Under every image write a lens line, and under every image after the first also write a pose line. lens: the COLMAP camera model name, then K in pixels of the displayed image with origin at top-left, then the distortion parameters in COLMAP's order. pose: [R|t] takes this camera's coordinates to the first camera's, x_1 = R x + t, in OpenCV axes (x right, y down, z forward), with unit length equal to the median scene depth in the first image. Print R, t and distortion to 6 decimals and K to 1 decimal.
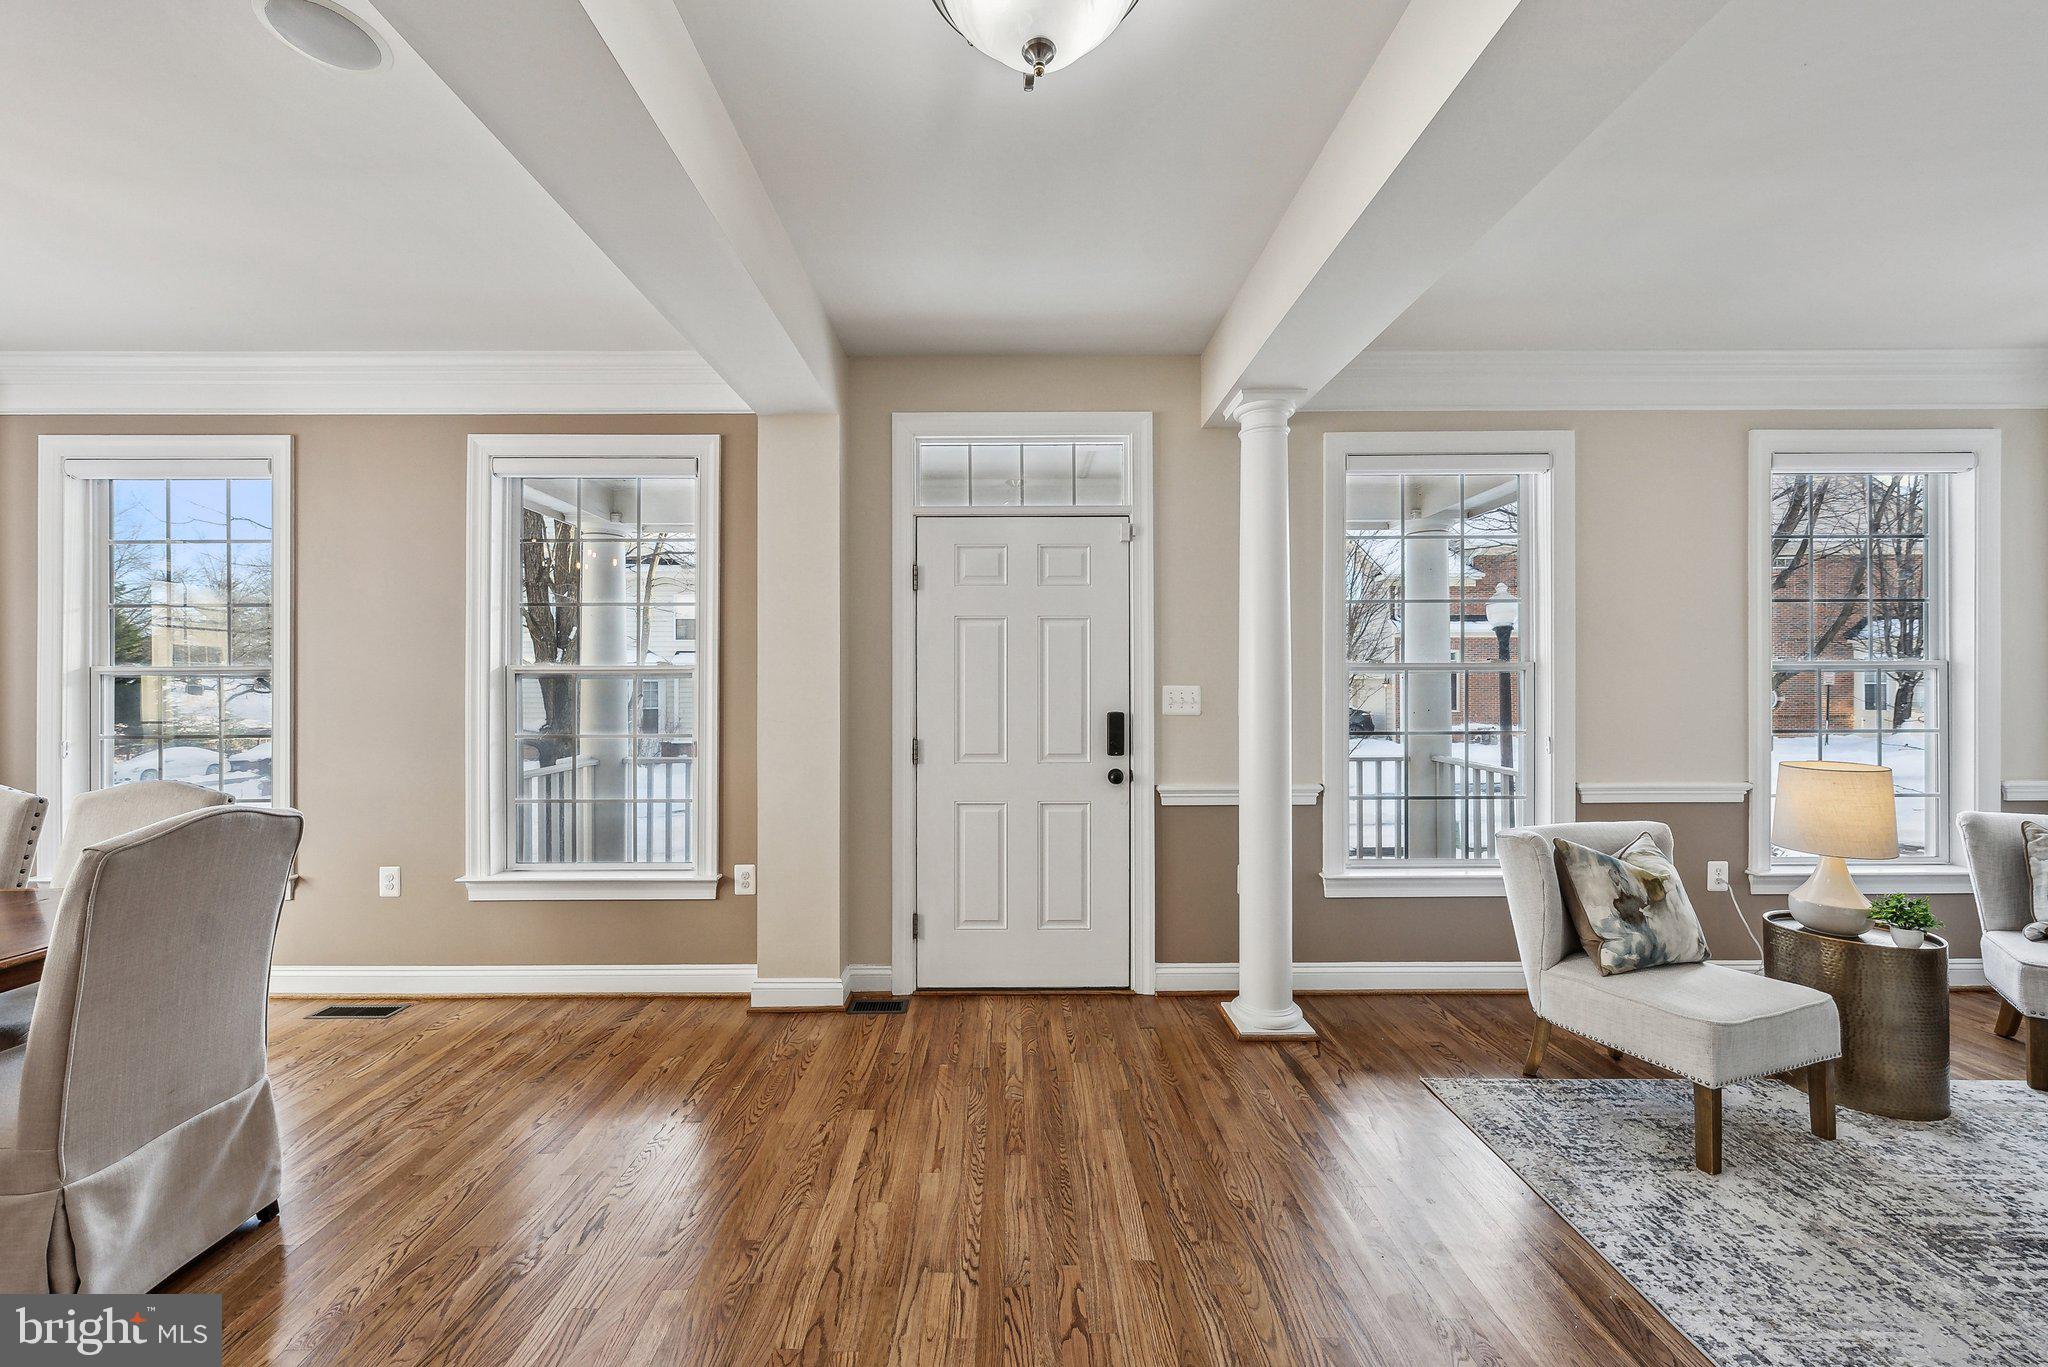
lens RADIAL K [[771.3, 0, 1020.9], [0, 771.3, 684.0], [0, 0, 1]] dist [-0.000784, -0.000718]
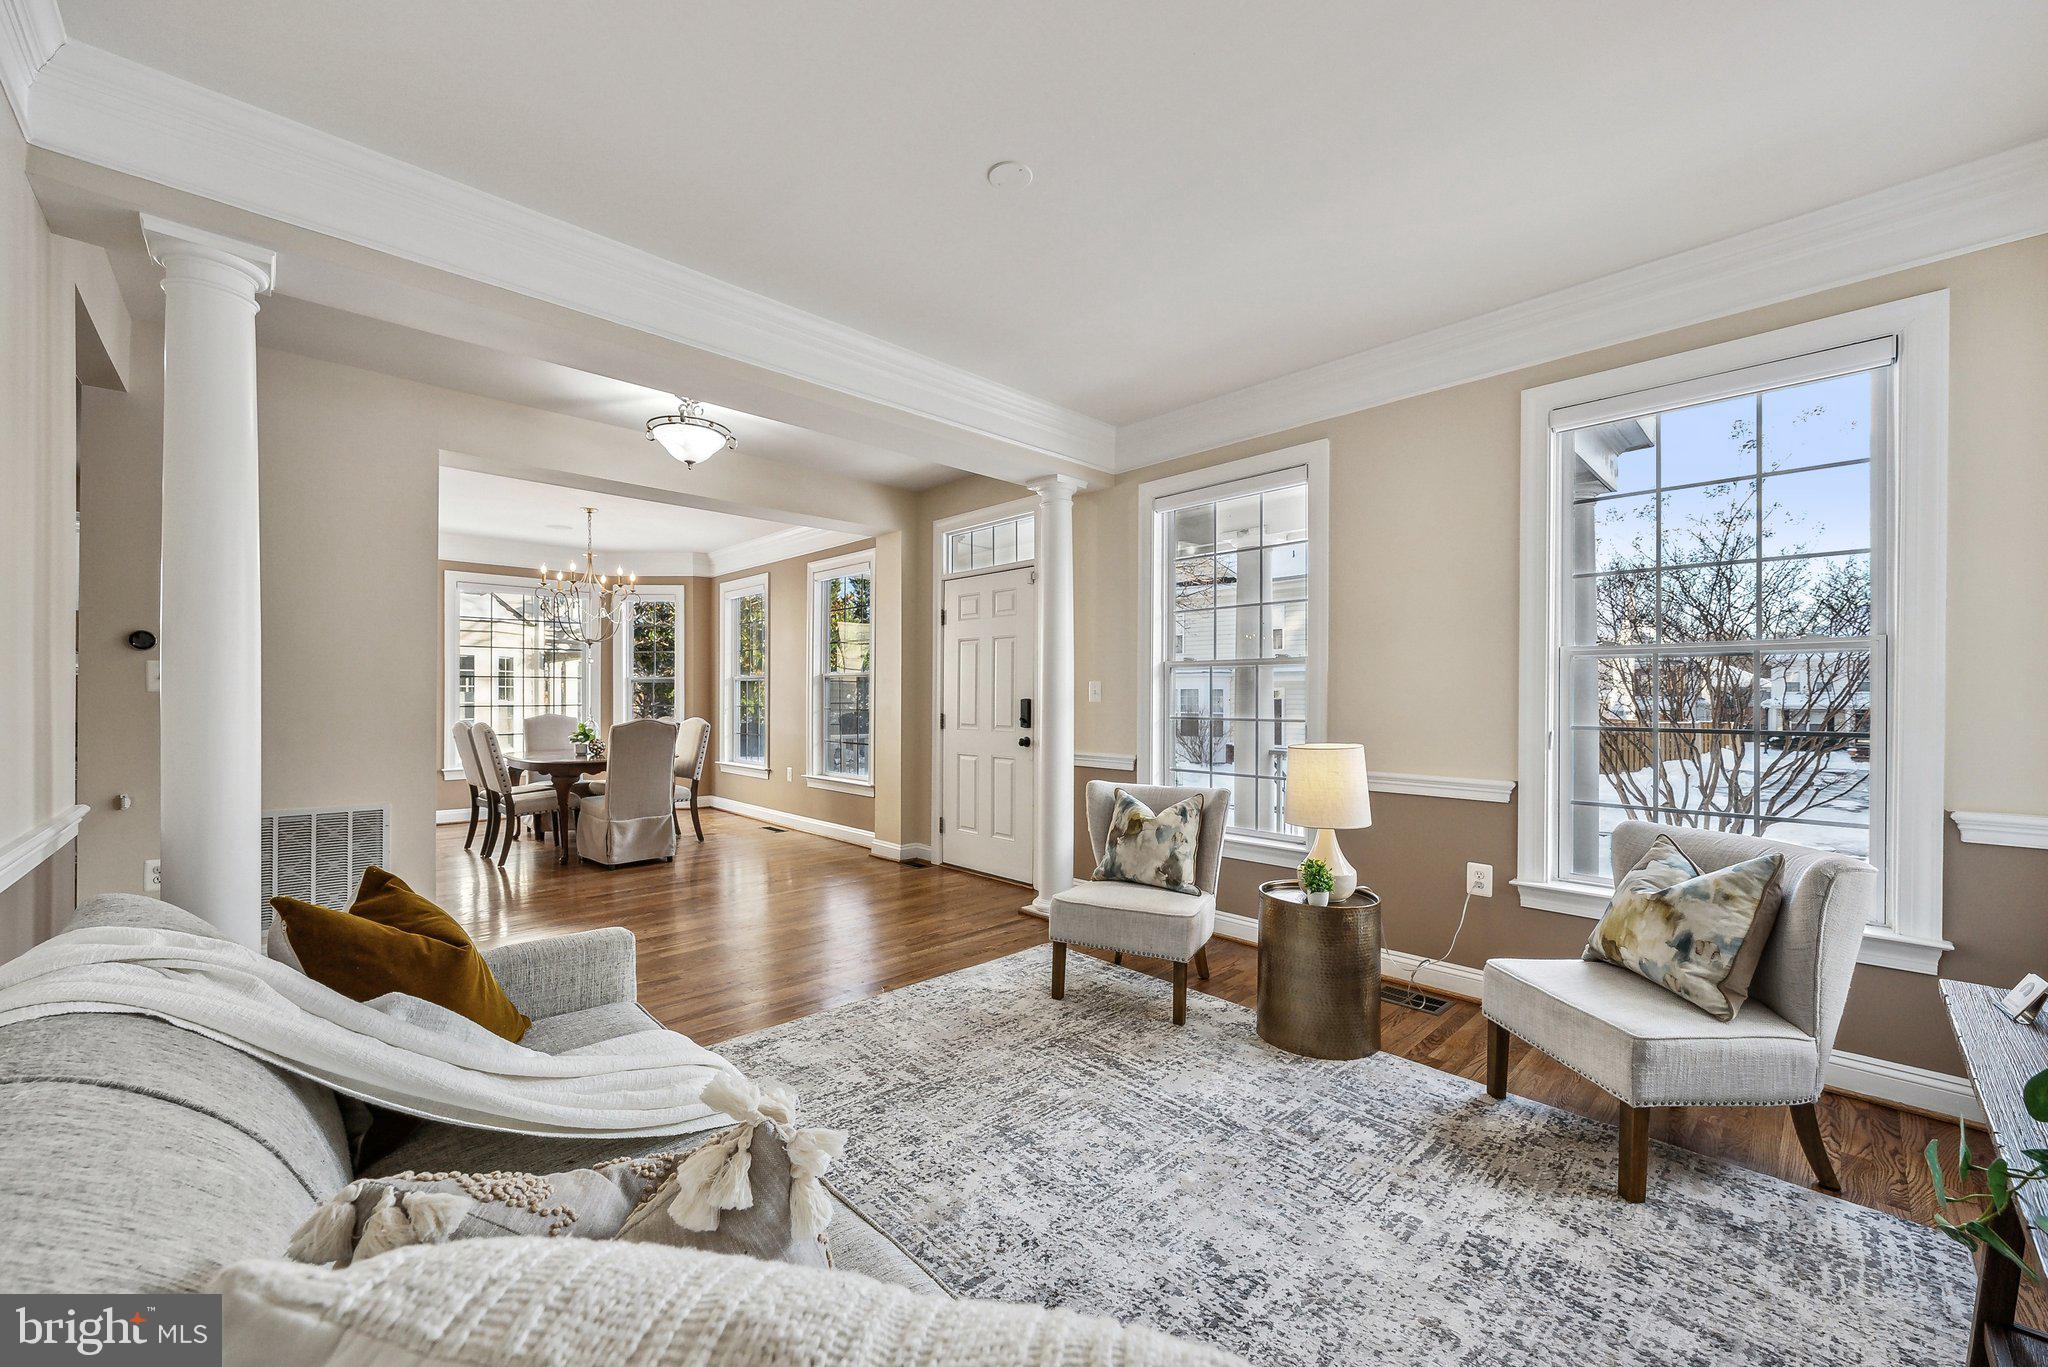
lens RADIAL K [[831.8, 0, 1025.2], [0, 831.8, 697.2], [0, 0, 1]] dist [0.009611, 0.000365]
pose [[0.677338, 0.005672, -0.735650, 1.365353], [-0.004974, 0.999983, 0.003131, 0.029669], [0.735655, 0.001538, 0.677354, -0.095448]]
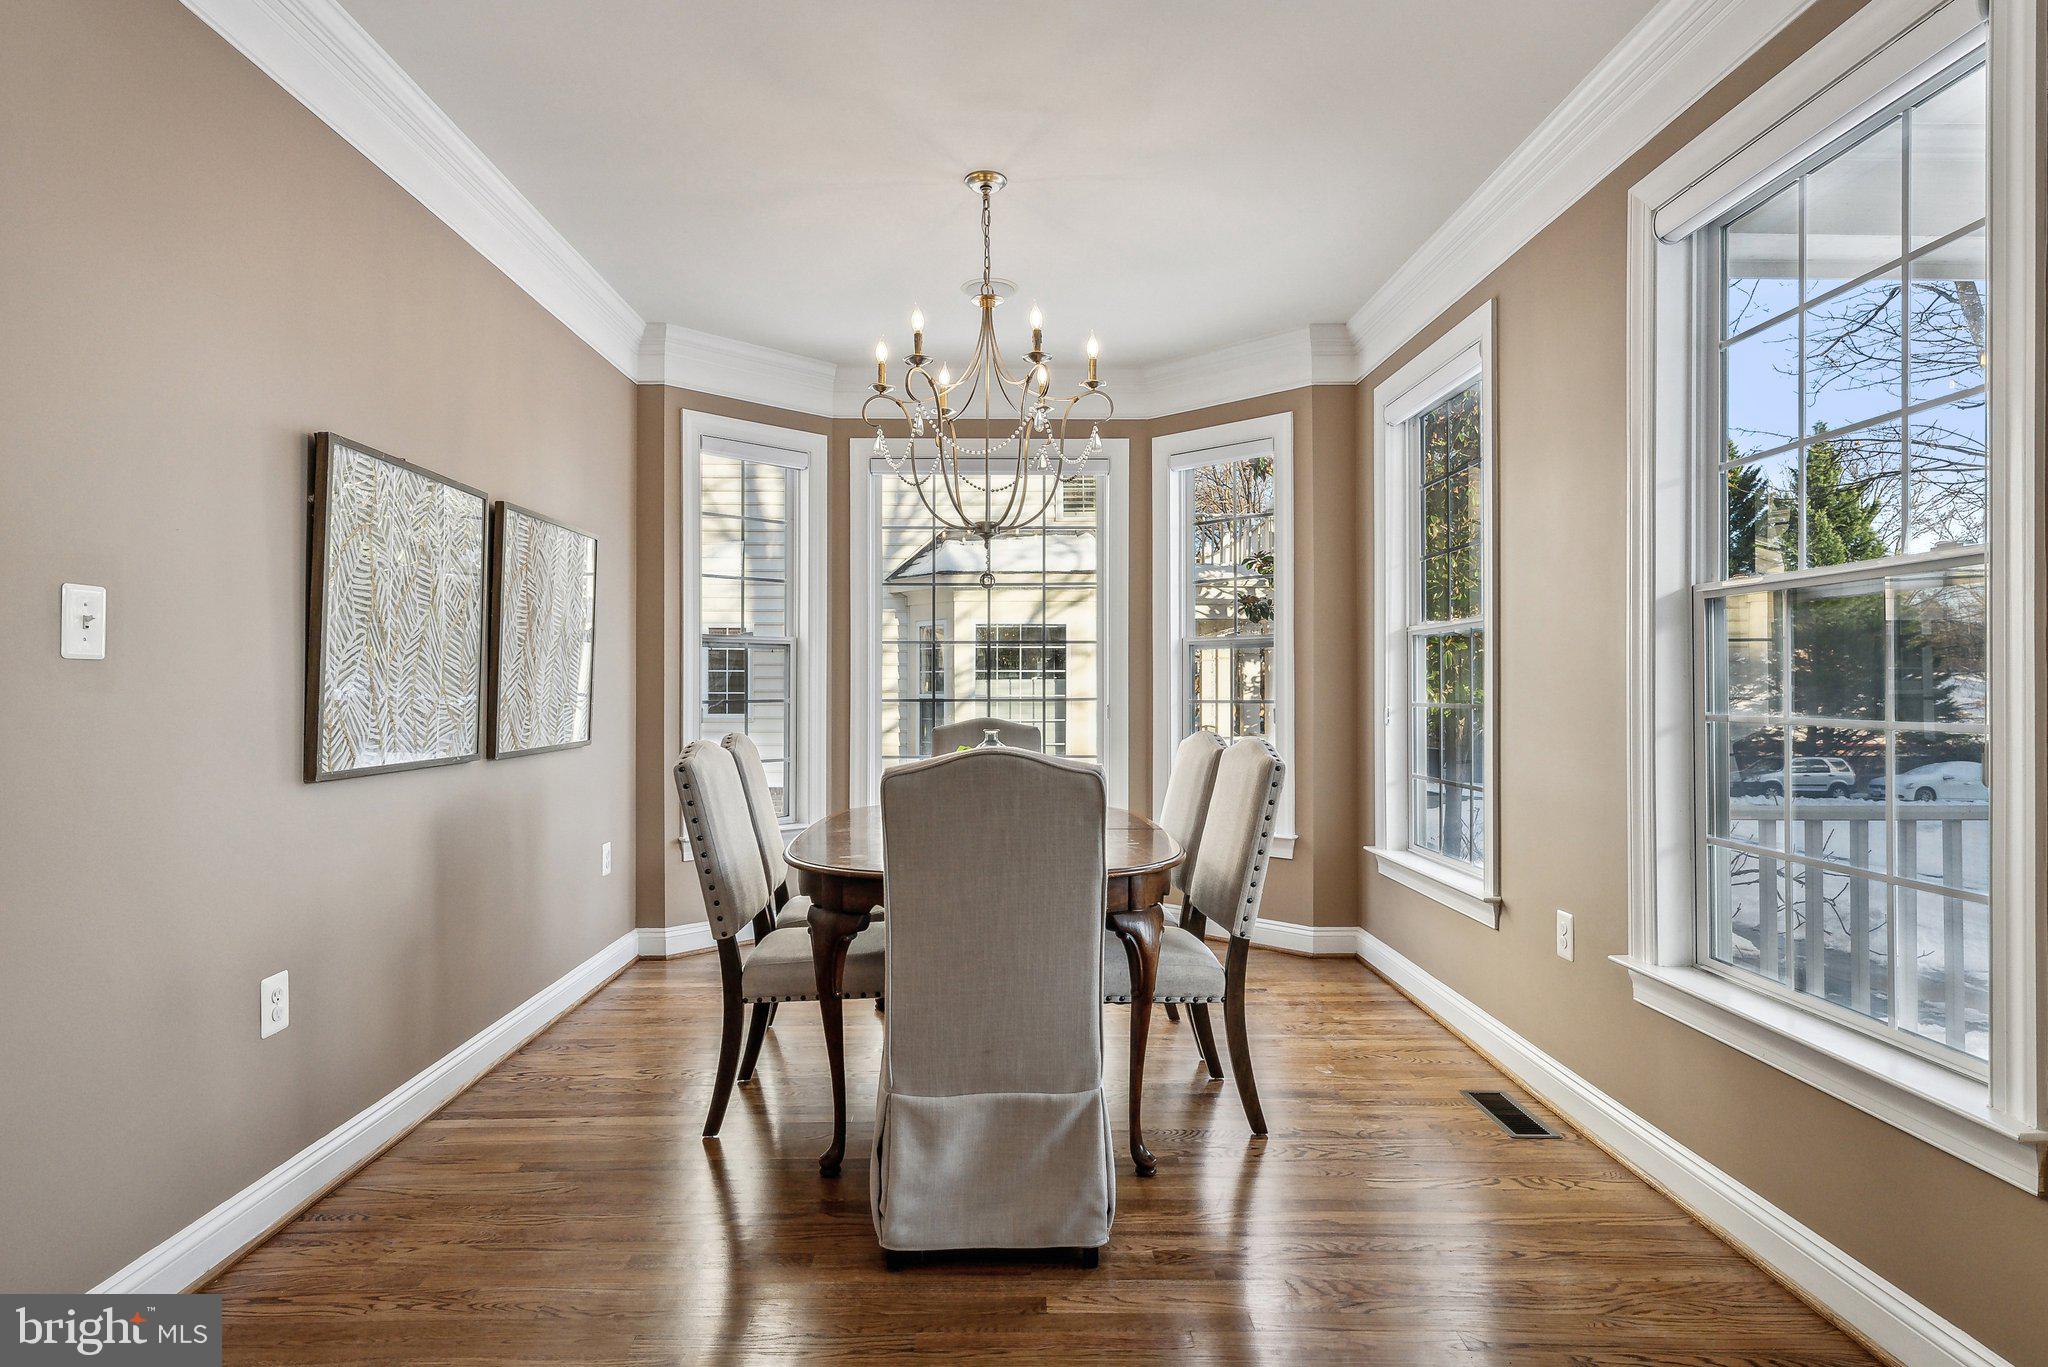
lens RADIAL K [[1112.2, 0, 990.7], [0, 1112.2, 675.4], [0, 0, 1]] dist [0.002932, 0.000244]
pose [[-0.024613, -0.008310, -0.999663, 0.124267], [0.000536, 0.999965, -0.008326, 0.047383], [0.999697, -0.000741, -0.024607, 0.553443]]
